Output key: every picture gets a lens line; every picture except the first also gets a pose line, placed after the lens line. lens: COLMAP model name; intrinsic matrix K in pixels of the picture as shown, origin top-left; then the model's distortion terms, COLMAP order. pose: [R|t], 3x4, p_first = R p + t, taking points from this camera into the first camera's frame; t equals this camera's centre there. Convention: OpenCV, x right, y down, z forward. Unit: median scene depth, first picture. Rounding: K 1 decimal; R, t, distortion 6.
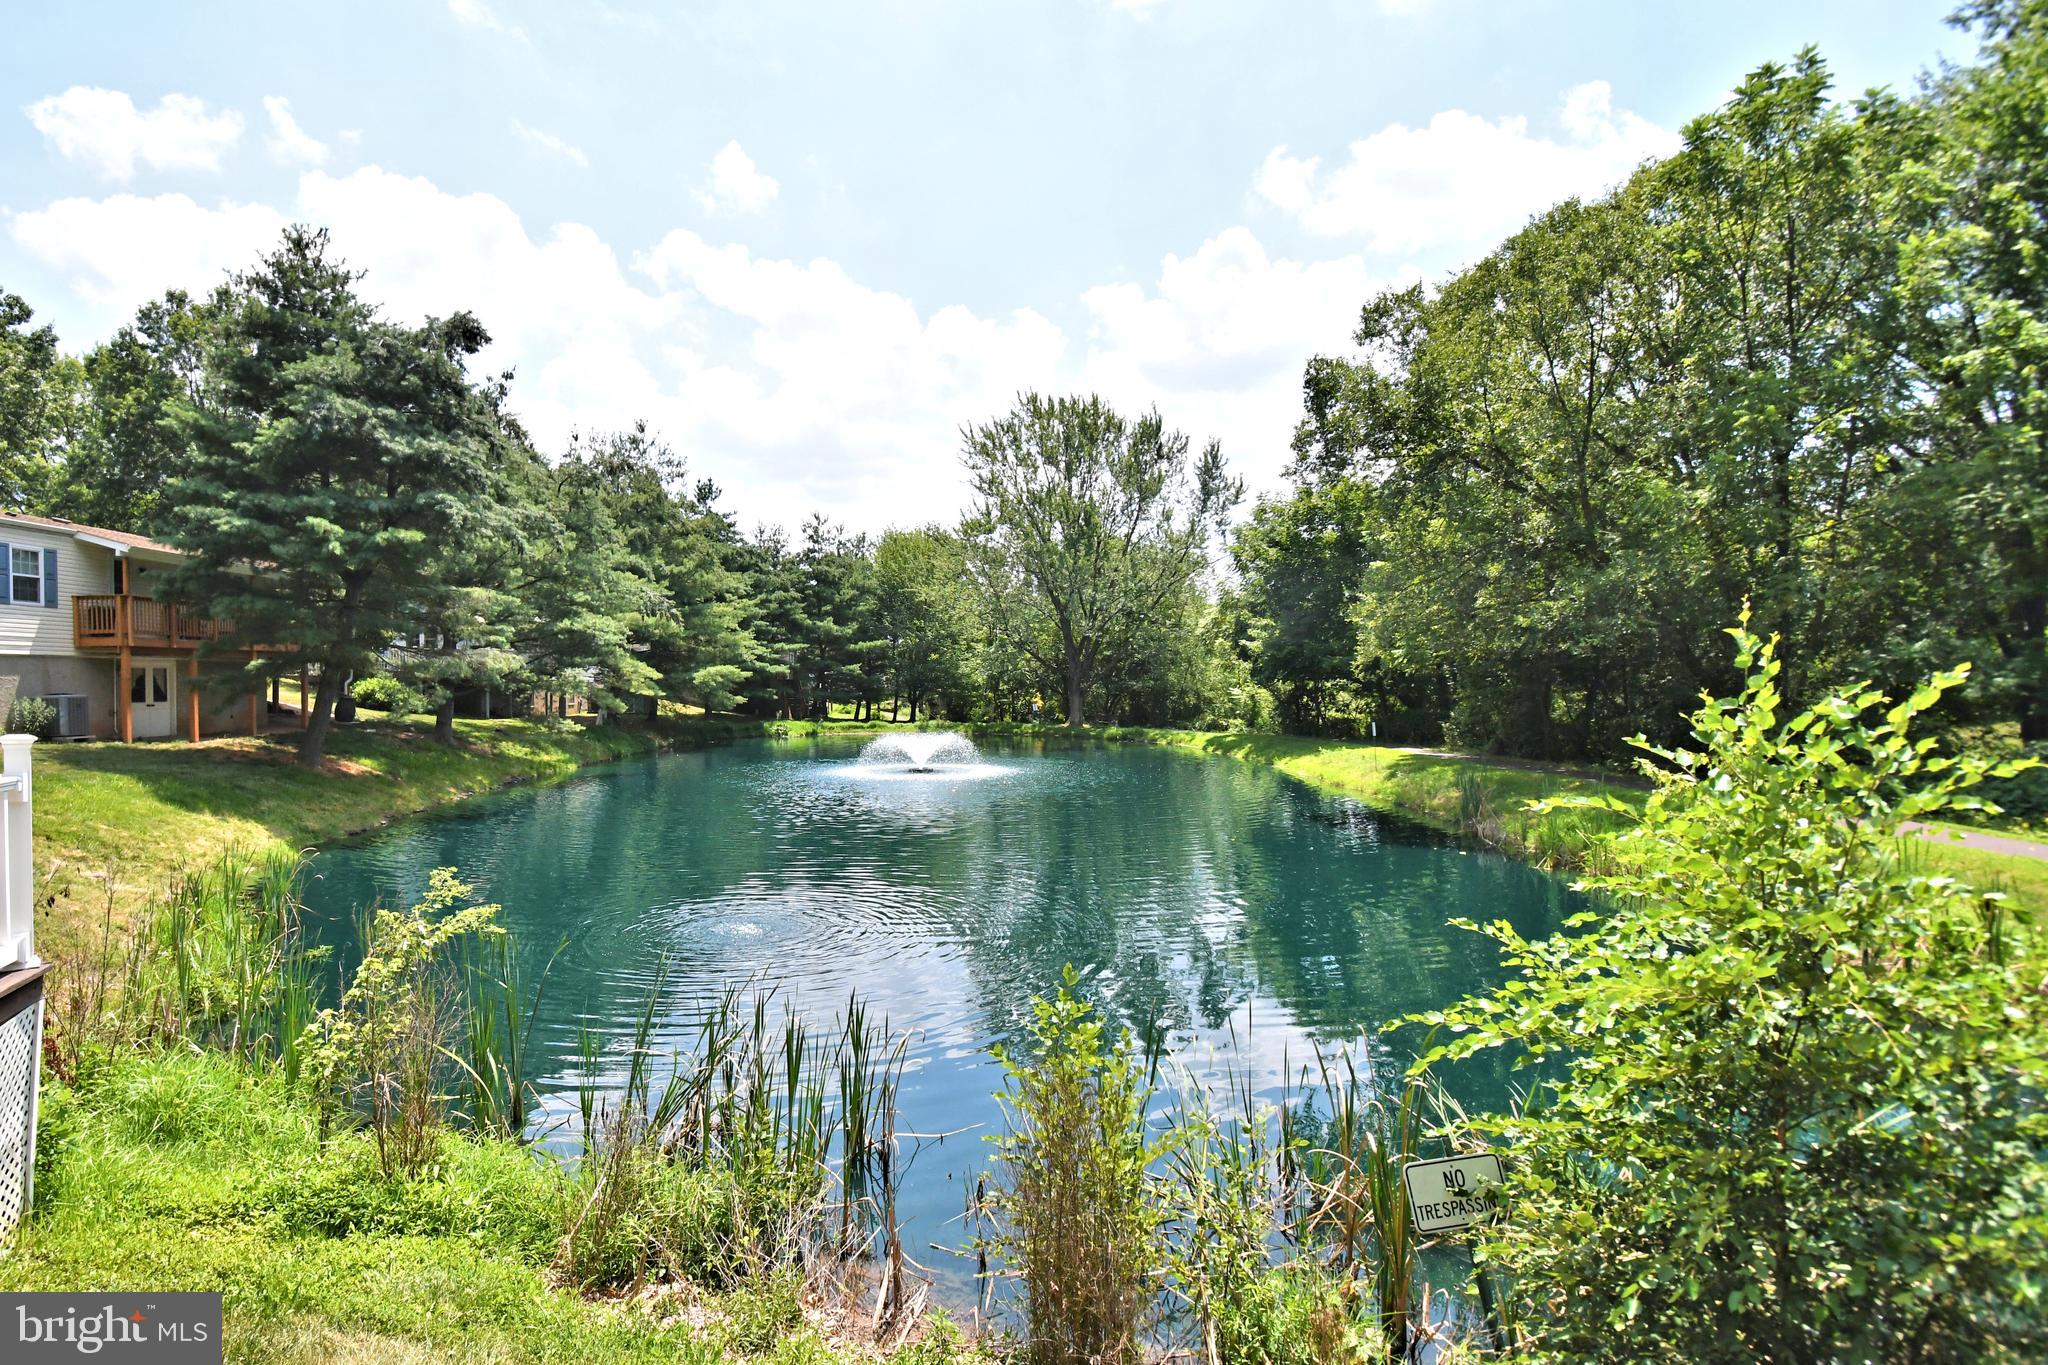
lens RADIAL K [[1071.8, 0, 1019.1], [0, 1071.8, 691.2], [0, 0, 1]] dist [-0.010867, -0.002390]
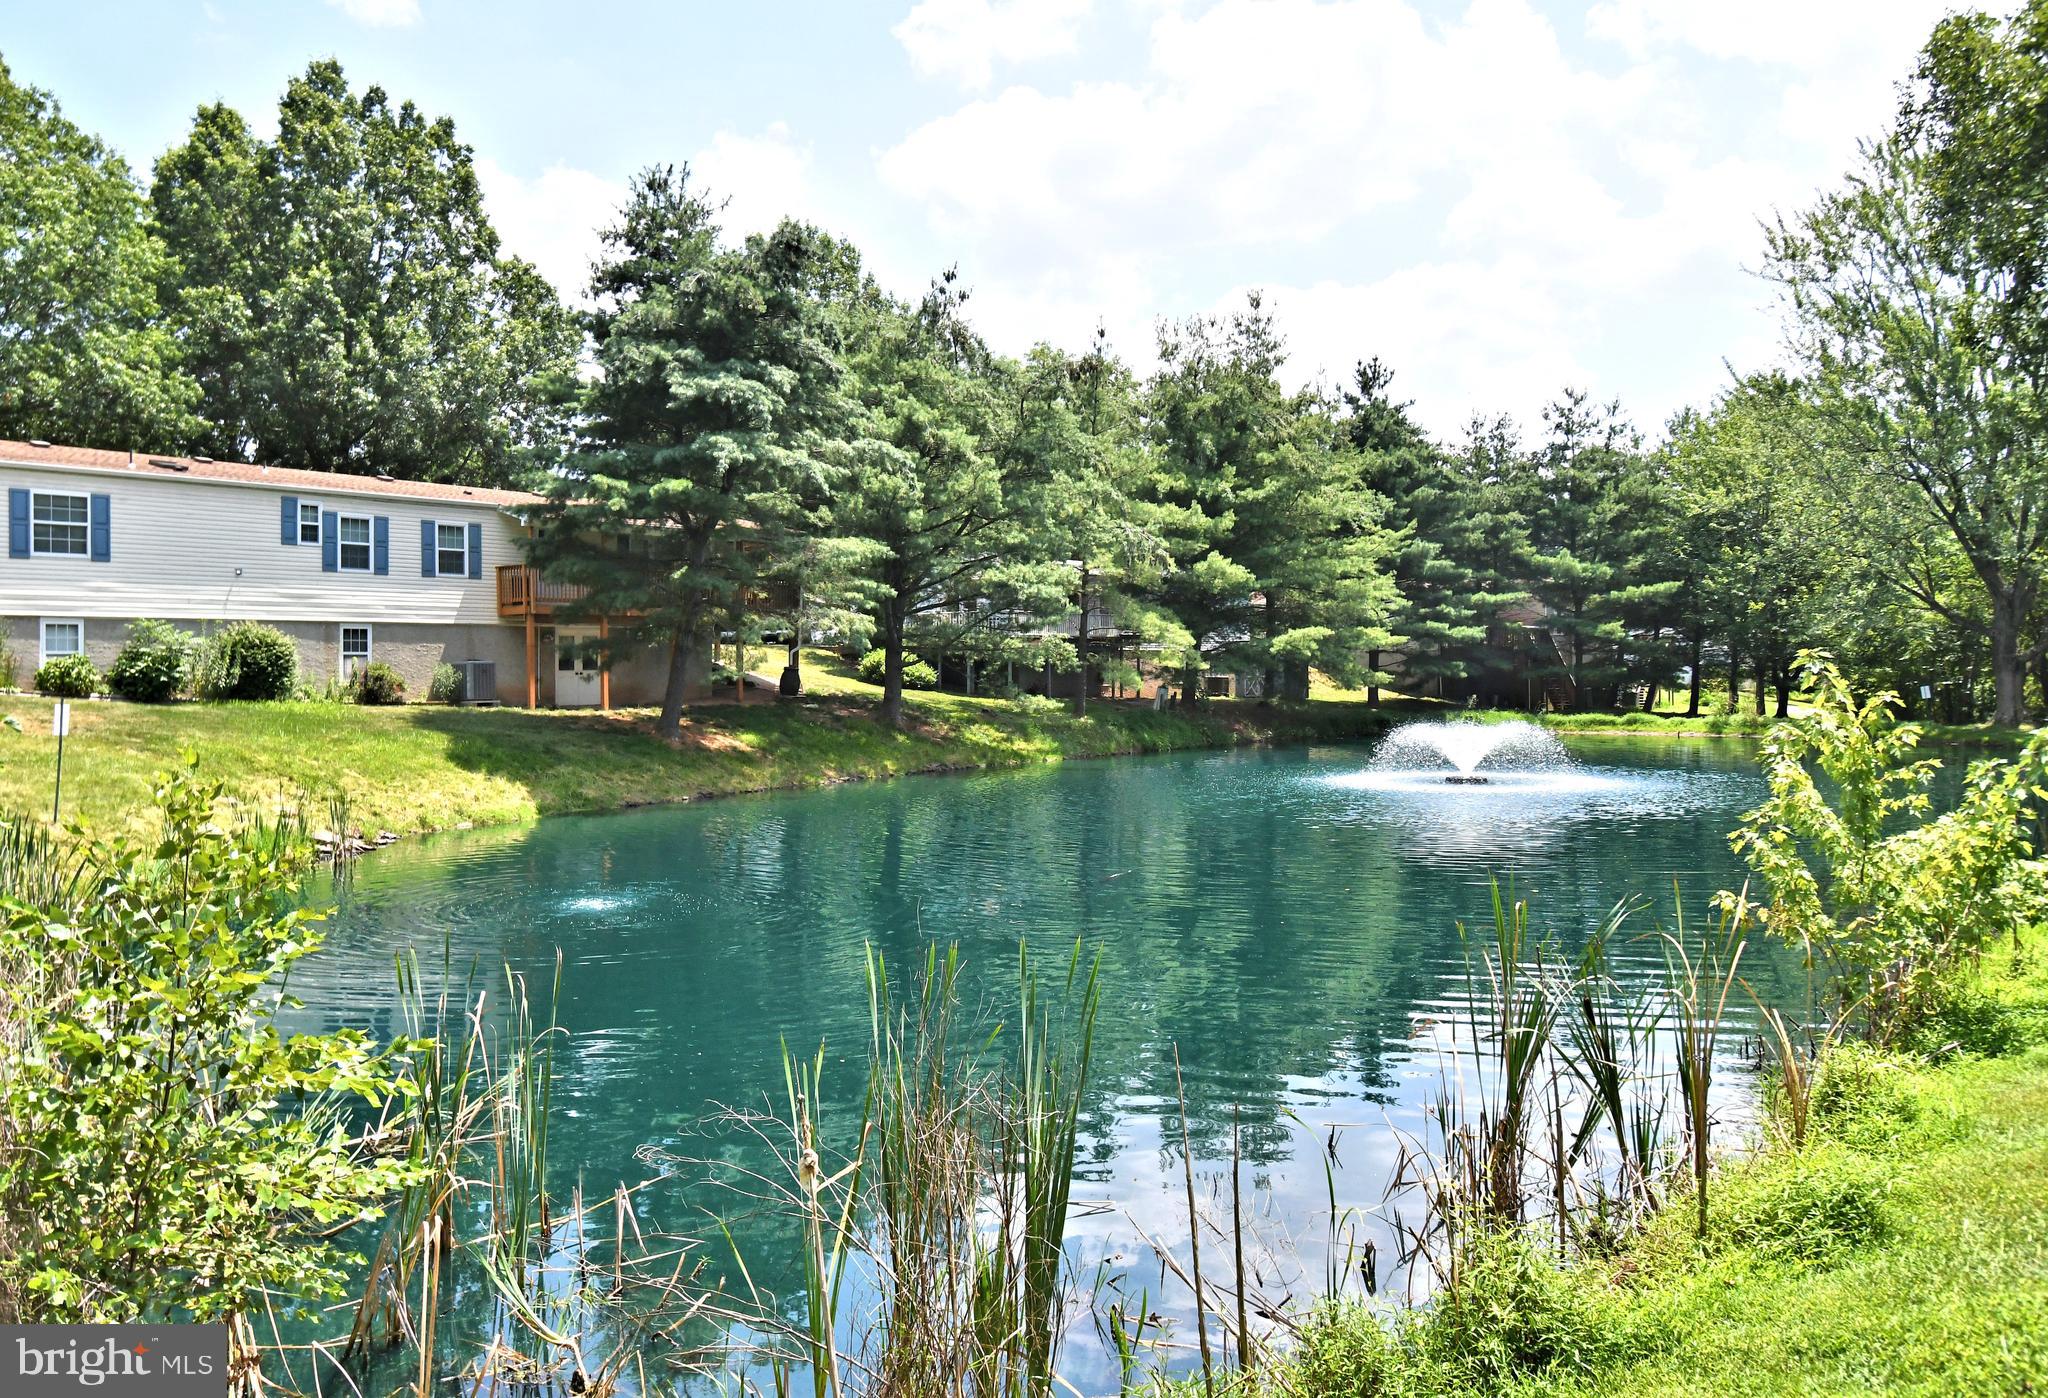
lens RADIAL K [[1632.8, 0, 919.2], [0, 1632.8, 644.1], [0, 0, 1]] dist [-0.009031, -0.015131]
pose [[0.759057, -0.013773, -0.650879, 0.242867], [-0.000001, 0.999776, -0.021157, 0.010452], [0.651024, 0.016060, 0.758887, 0.030065]]
